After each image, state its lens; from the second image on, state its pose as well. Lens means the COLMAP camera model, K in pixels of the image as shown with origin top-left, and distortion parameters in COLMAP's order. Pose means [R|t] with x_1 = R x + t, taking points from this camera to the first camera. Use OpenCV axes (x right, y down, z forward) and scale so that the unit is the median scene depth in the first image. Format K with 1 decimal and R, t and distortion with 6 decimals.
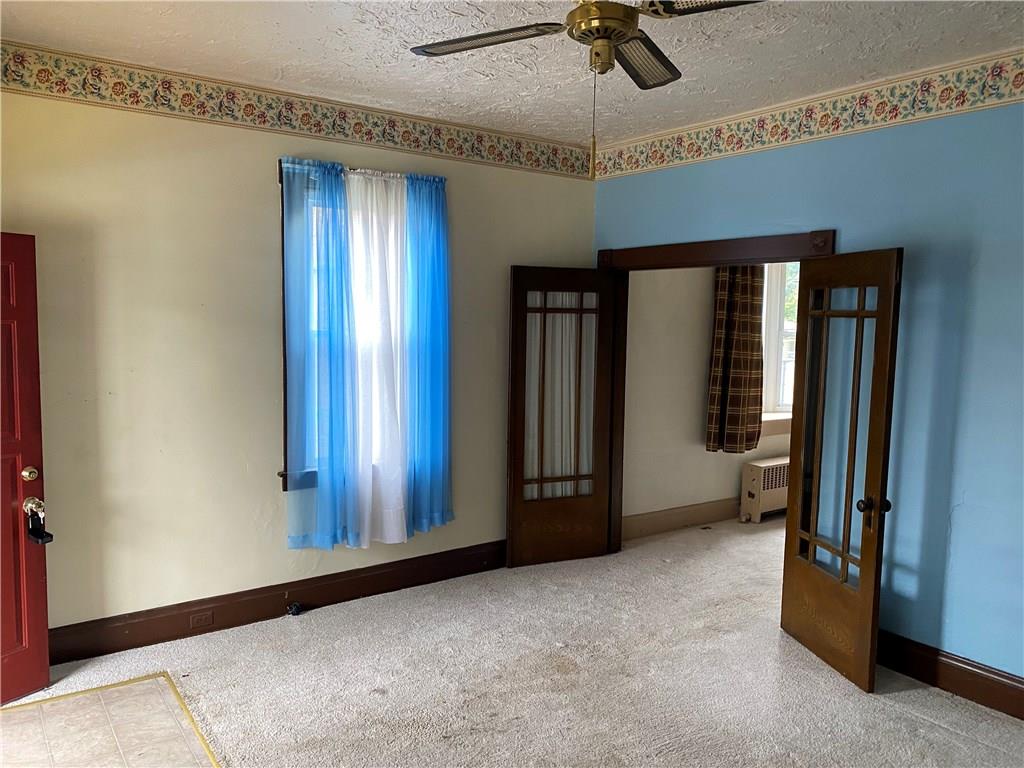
lens RADIAL K [[776.1, 0, 513.5], [0, 776.1, 387.6], [0, 0, 1]] dist [0.004525, -0.003275]
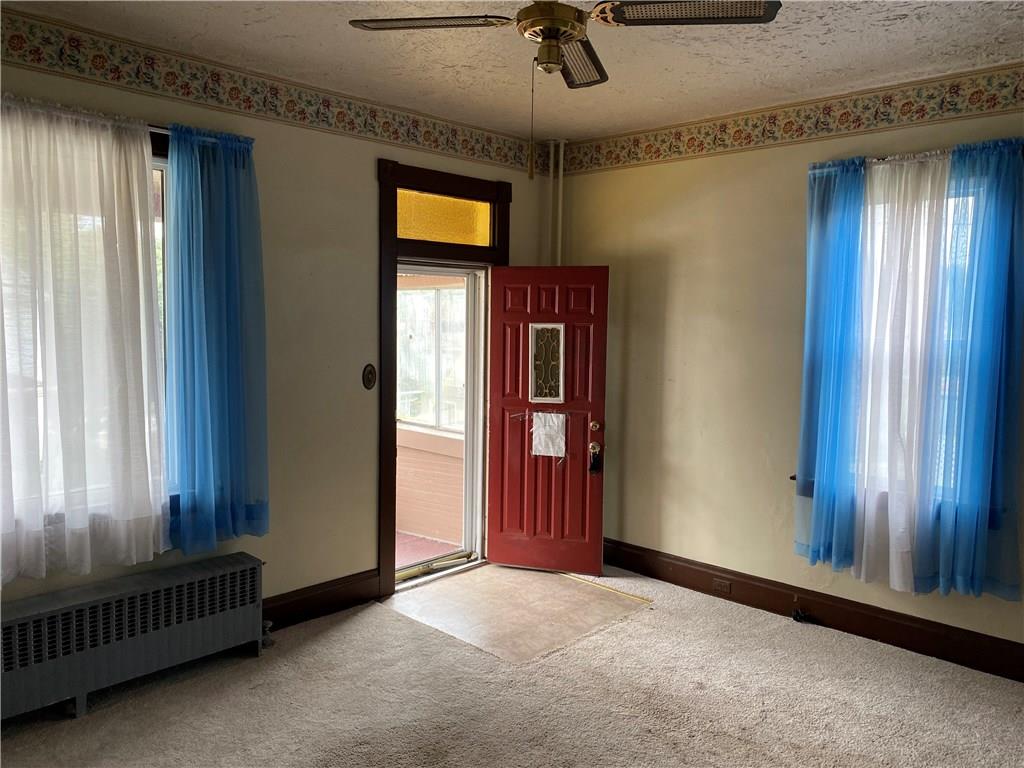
lens RADIAL K [[776.1, 0, 513.5], [0, 776.1, 385.7], [0, 0, 1]] dist [0.004525, -0.003275]
pose [[0.188881, 0.077185, -0.978962, 0.641226], [-0.103277, 0.992939, 0.058361, -0.029637], [0.976554, 0.090080, 0.195519, 0.448900]]
